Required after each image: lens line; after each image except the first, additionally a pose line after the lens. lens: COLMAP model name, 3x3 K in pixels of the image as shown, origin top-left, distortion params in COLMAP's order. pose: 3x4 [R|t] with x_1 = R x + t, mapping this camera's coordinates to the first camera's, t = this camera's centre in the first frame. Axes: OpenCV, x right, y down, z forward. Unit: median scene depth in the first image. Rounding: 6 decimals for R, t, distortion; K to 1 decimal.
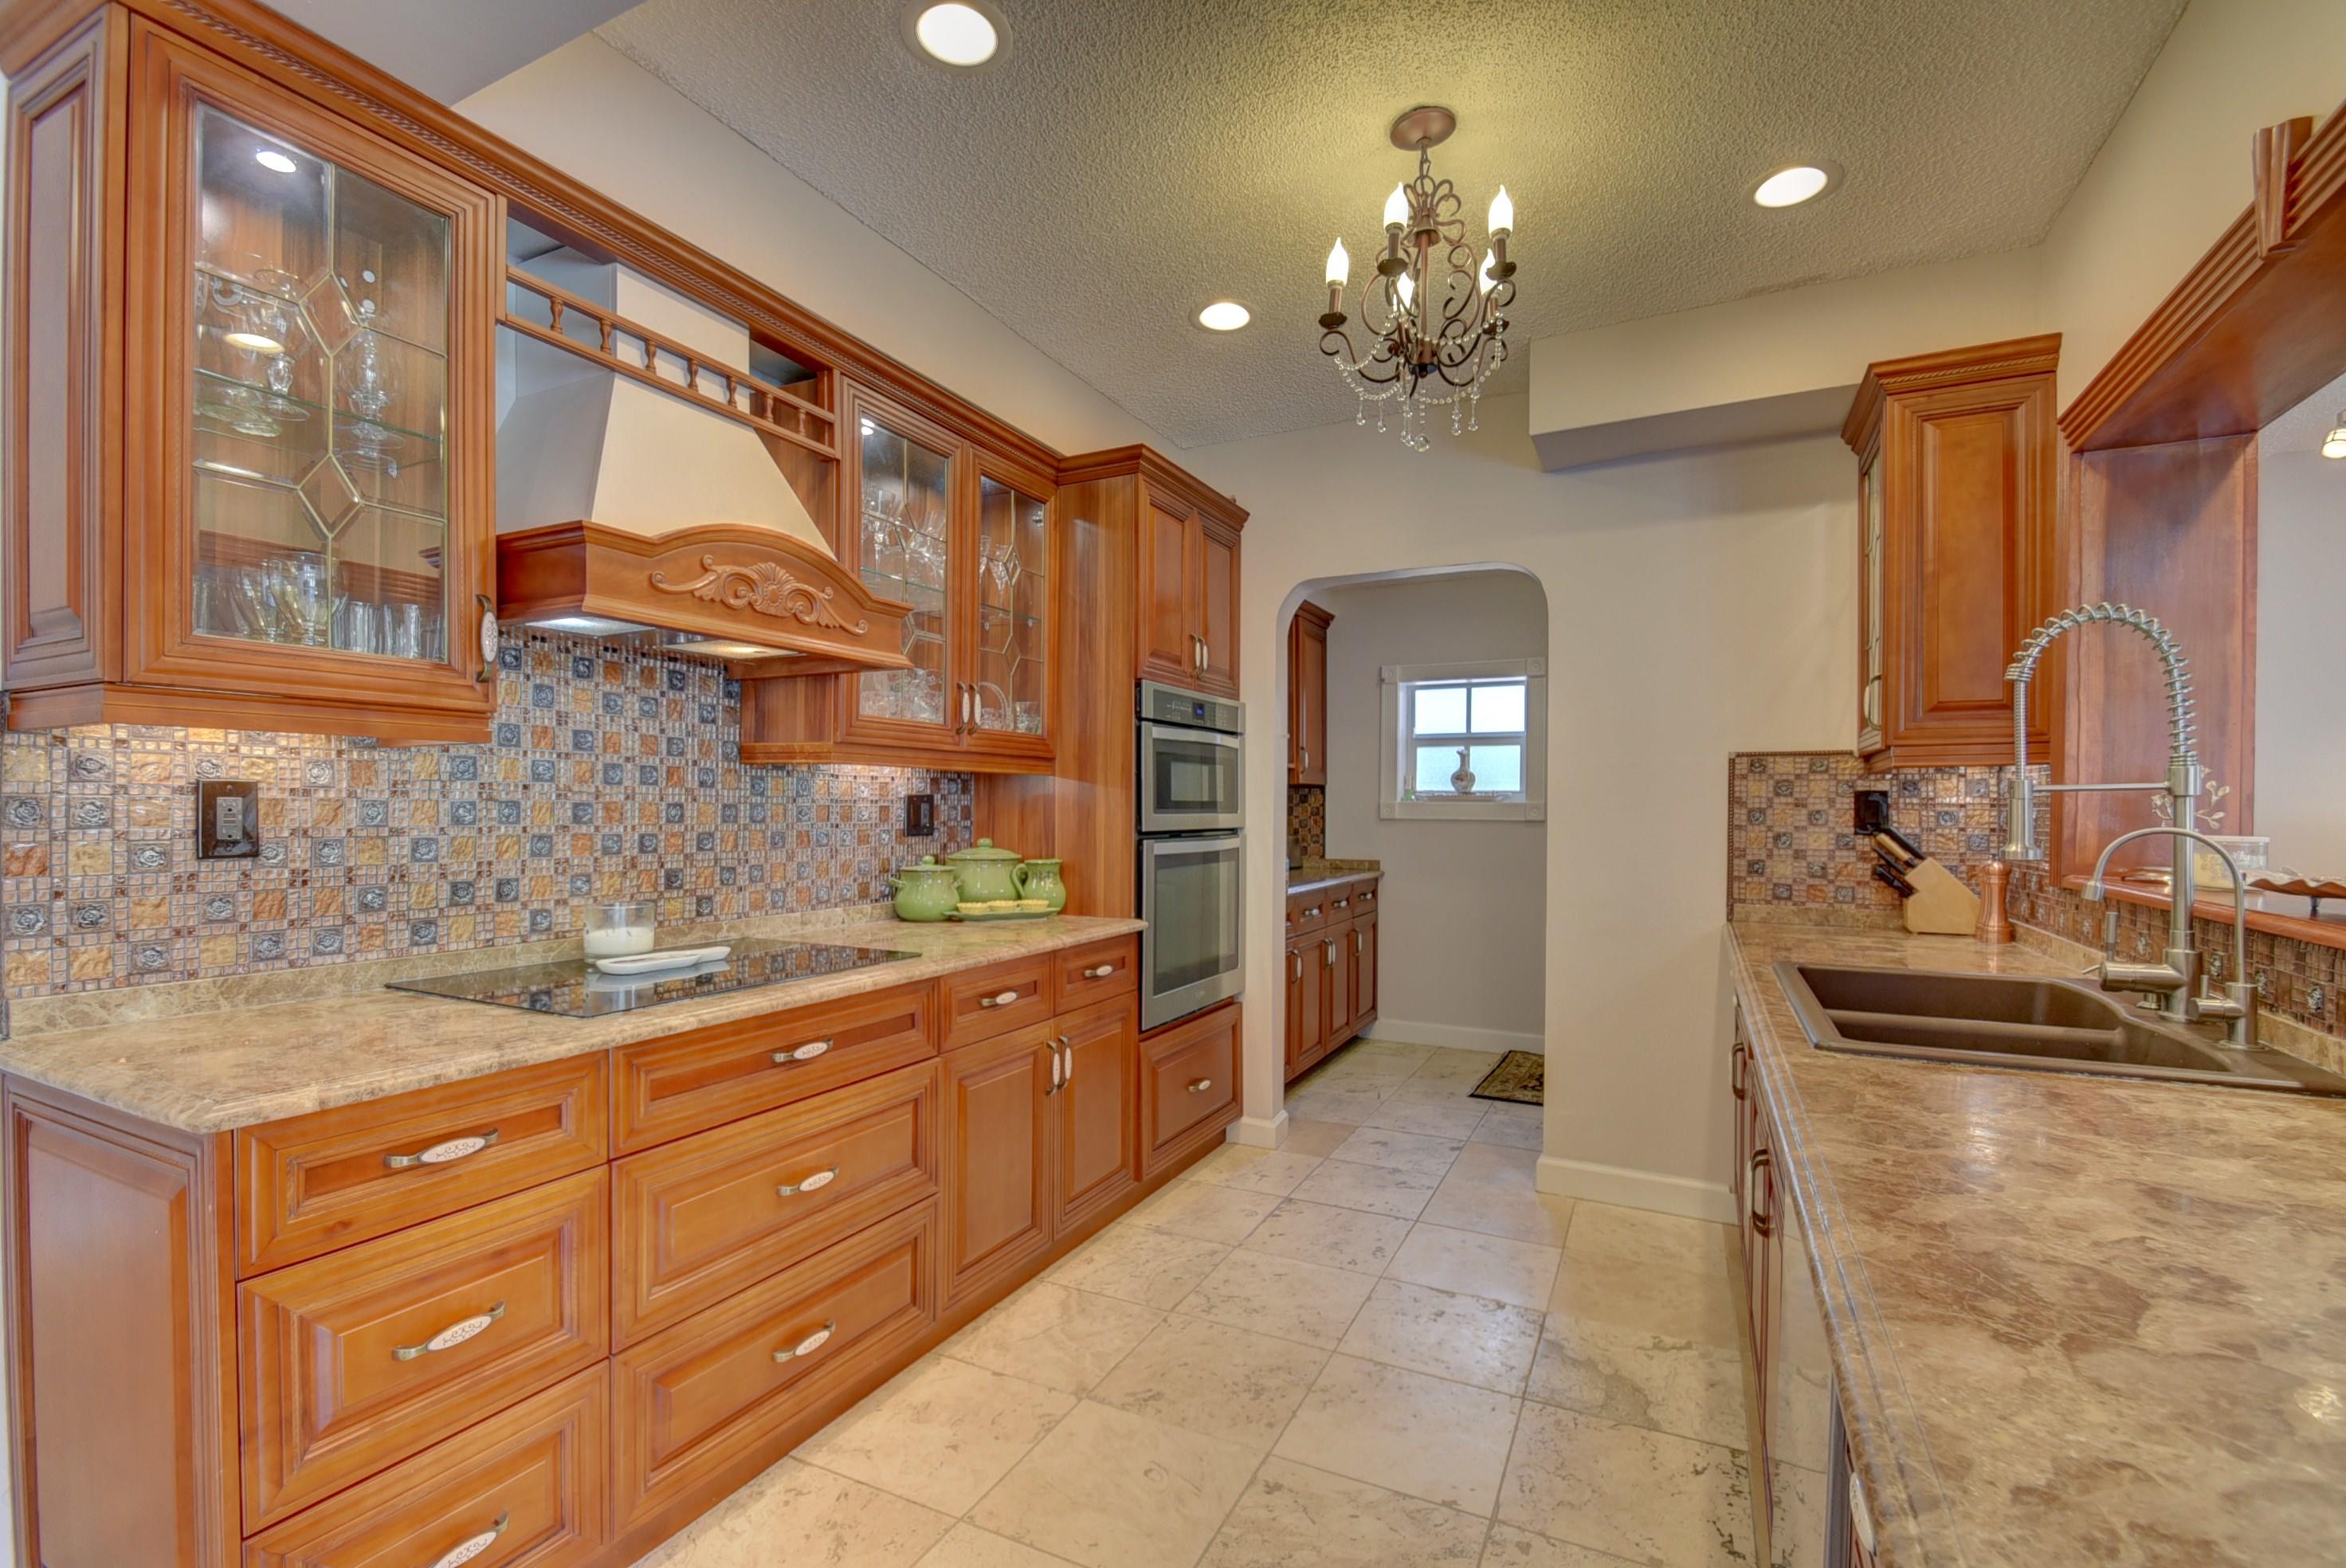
lens RADIAL K [[1033.7, 0, 1169.7], [0, 1033.7, 813.5], [0, 0, 1]] dist [0.003639, -0.011594]
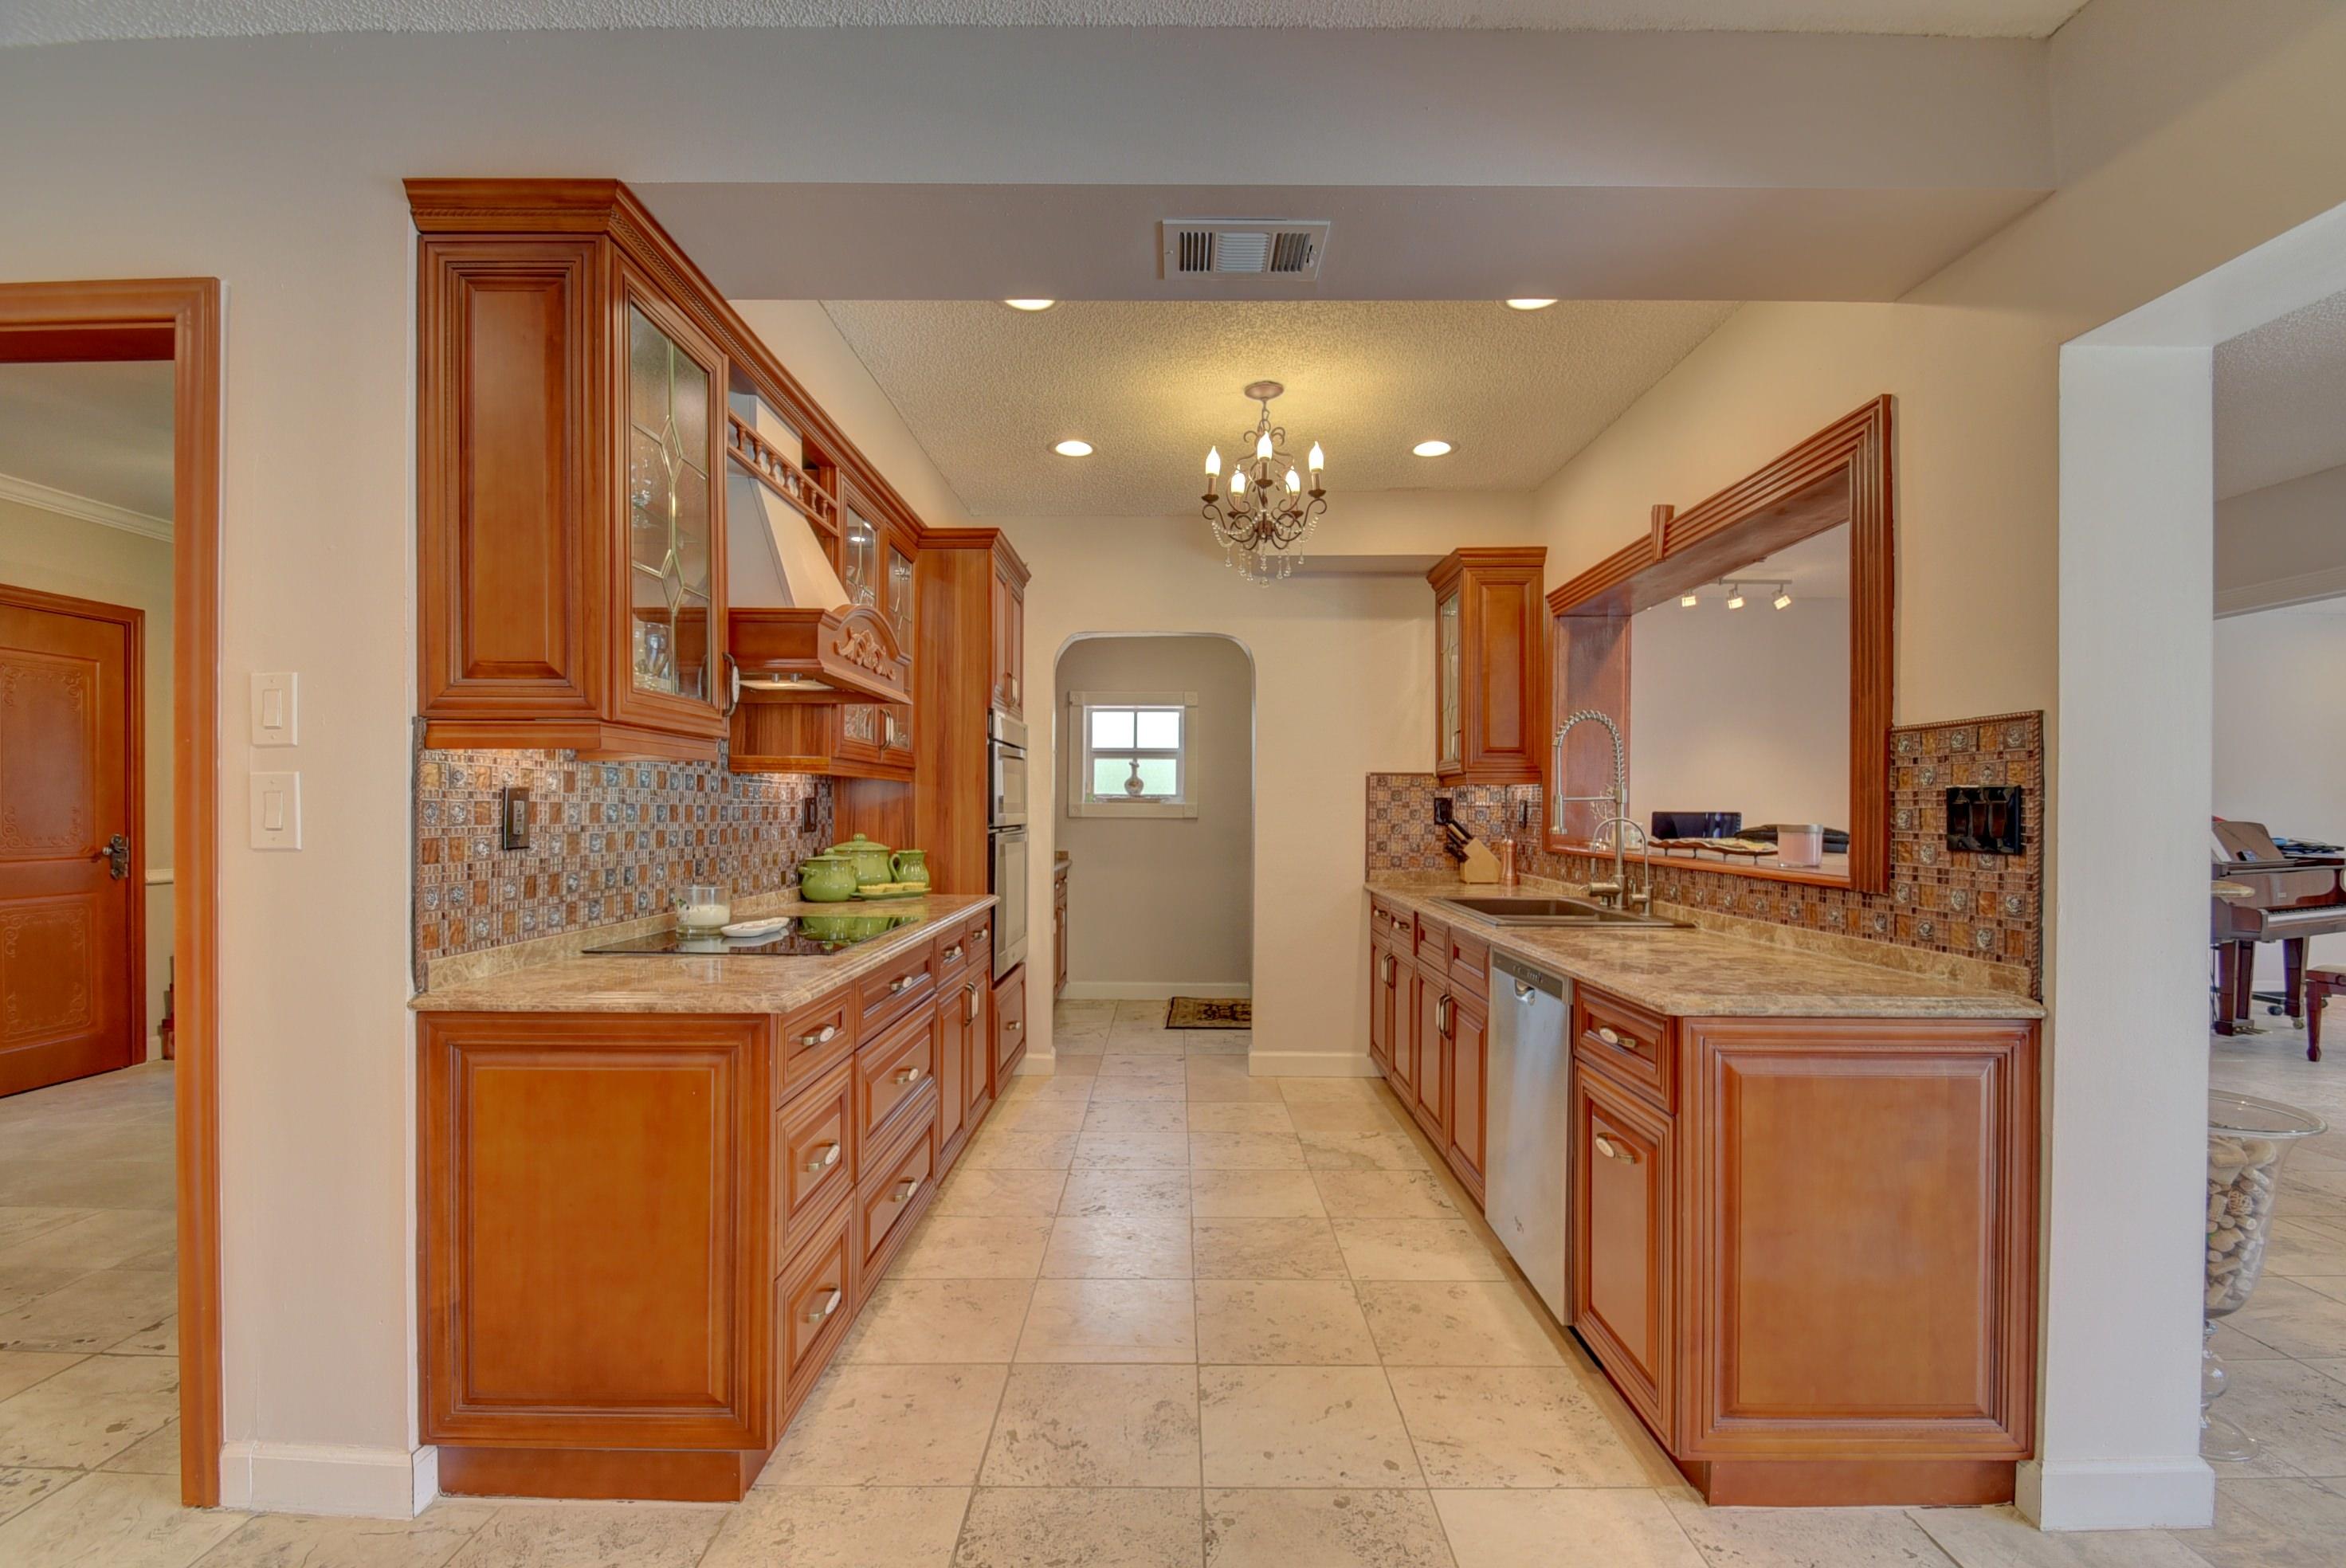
lens RADIAL K [[1038.7, 0, 1175.3], [0, 1038.7, 805.8], [0, 0, 1]] dist [0.004809, -0.008003]
pose [[0.896089, 0.000798, 0.443875, -0.529672], [0.002116, 0.999979, -0.006070, -0.000245], [-0.443870, 0.006378, 0.896068, -0.348962]]
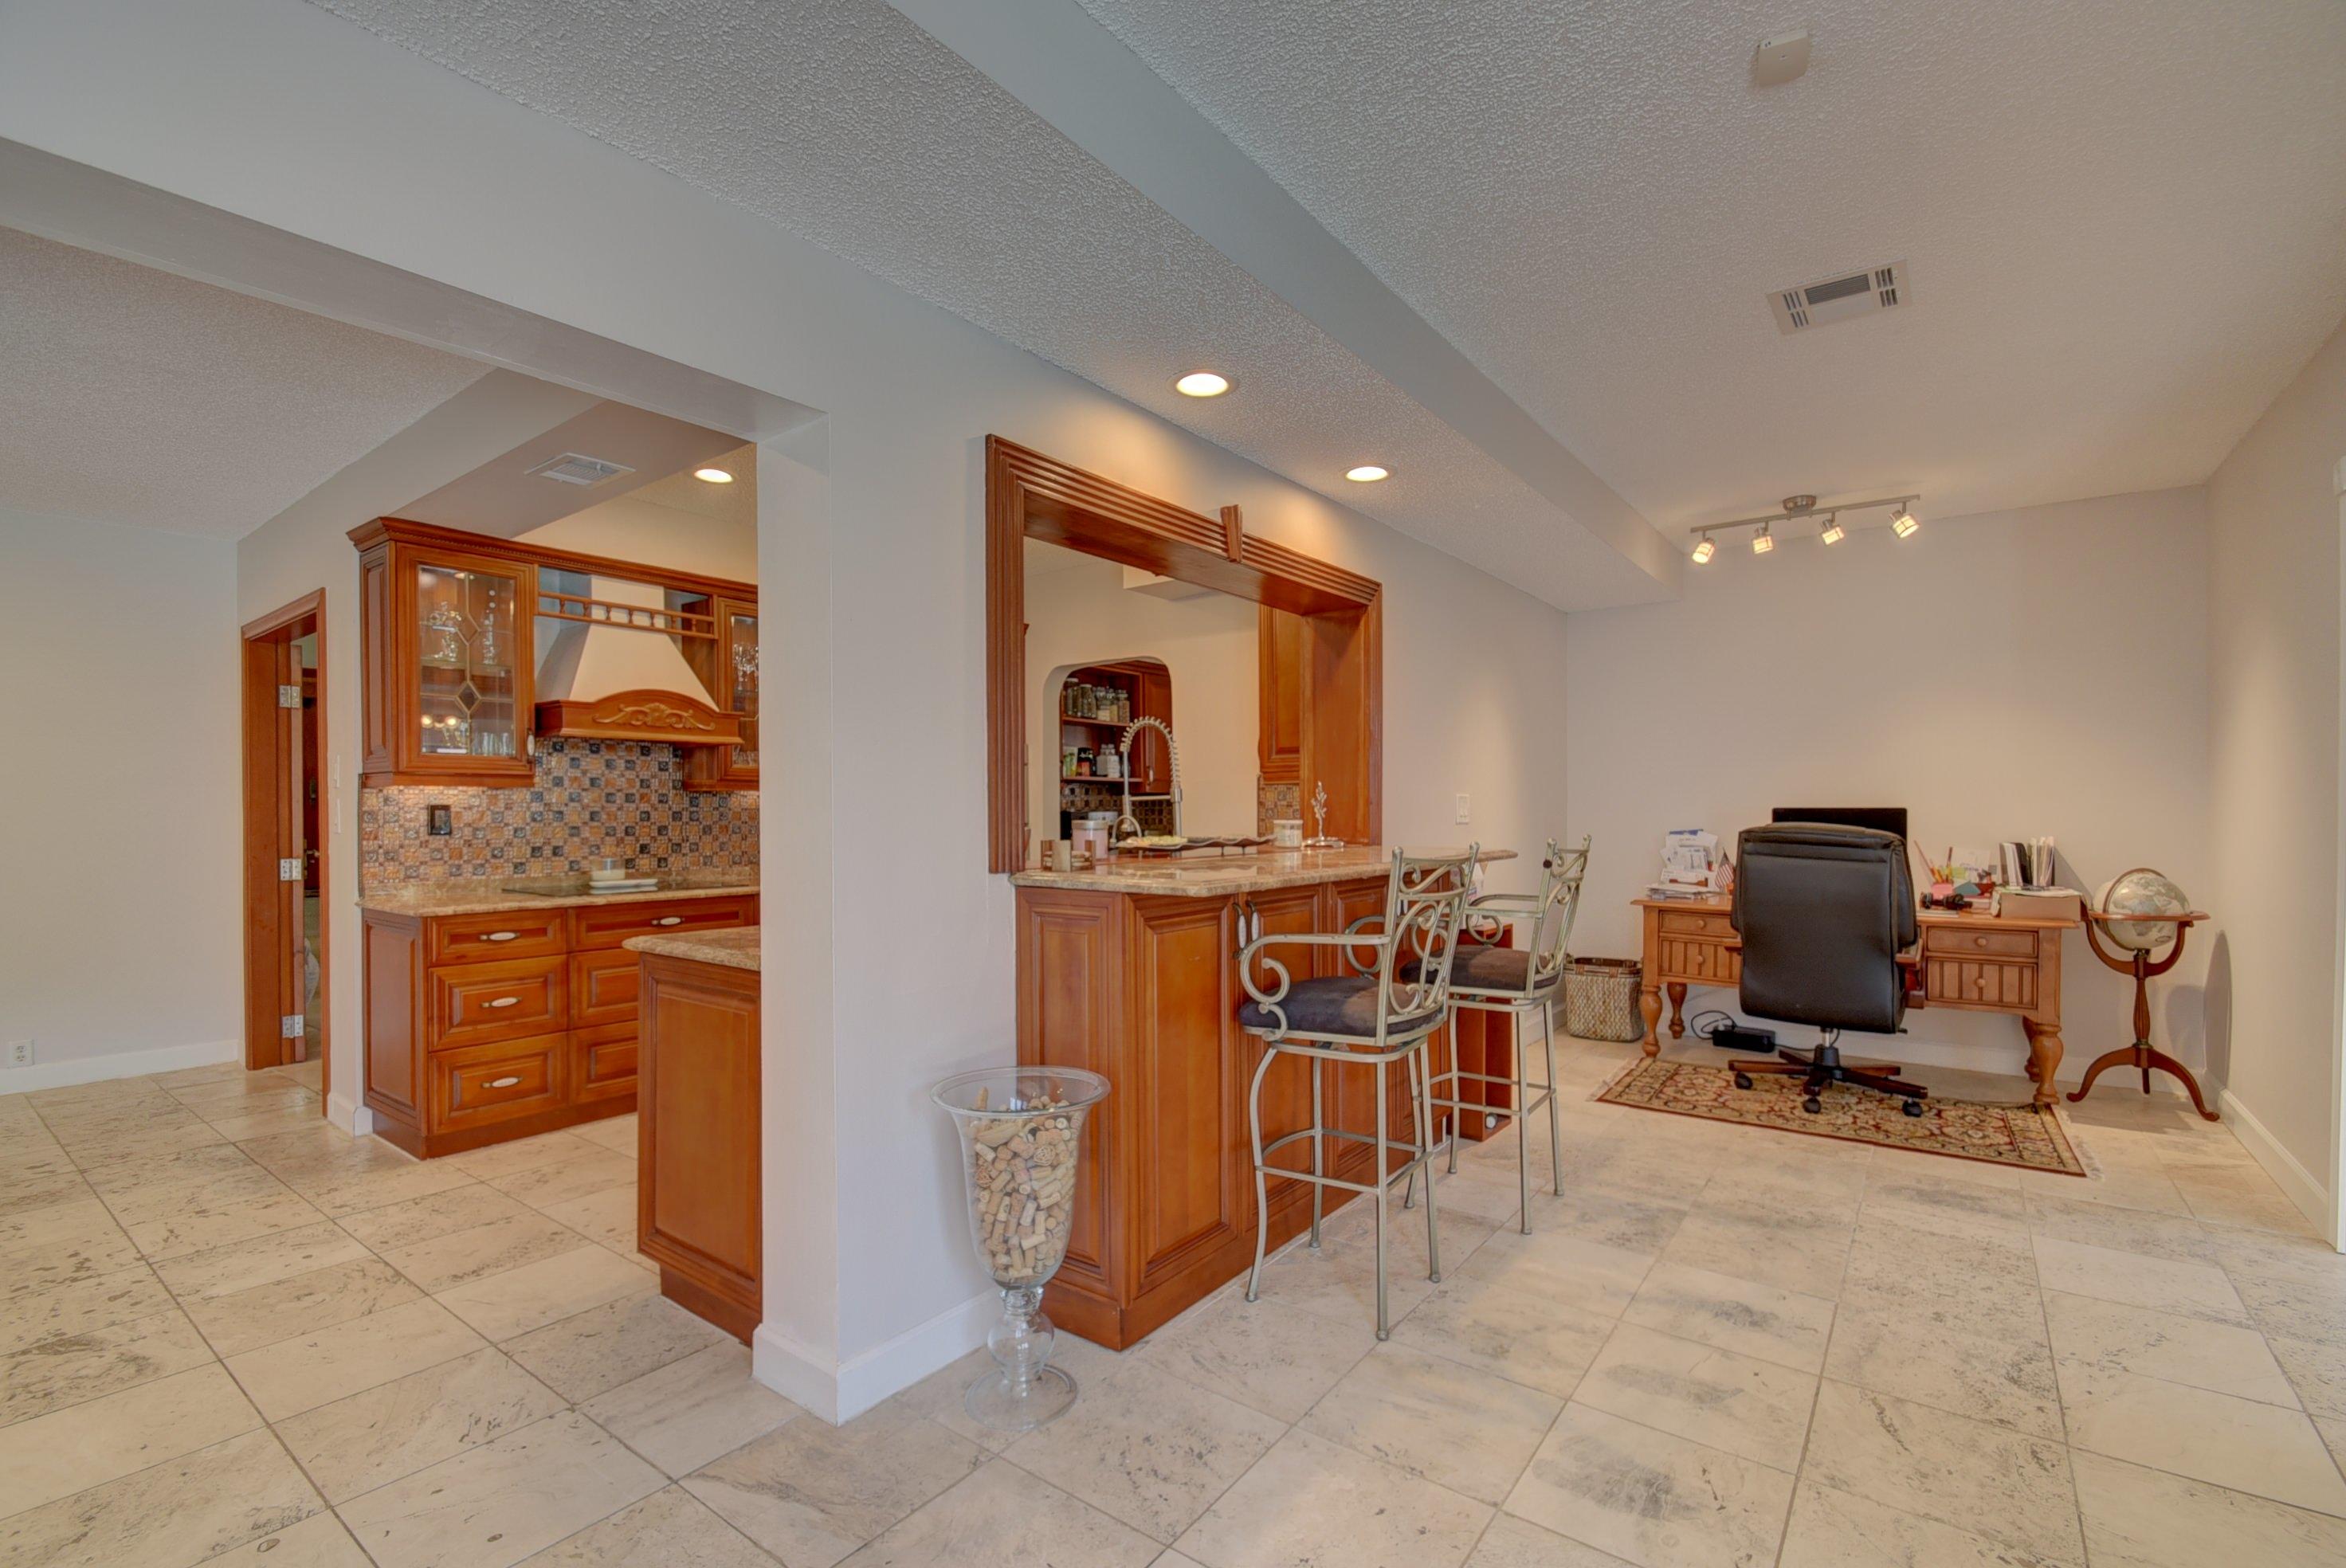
lens RADIAL K [[1038.7, 0, 1175.3], [0, 1038.7, 805.8], [0, 0, 1]] dist [0.004809, -0.008003]
pose [[0.982917, -0.011021, -0.183721, 0.938617], [0.009031, 0.999891, -0.011665, 0.012871], [0.183830, 0.009806, 0.982909, -0.832205]]
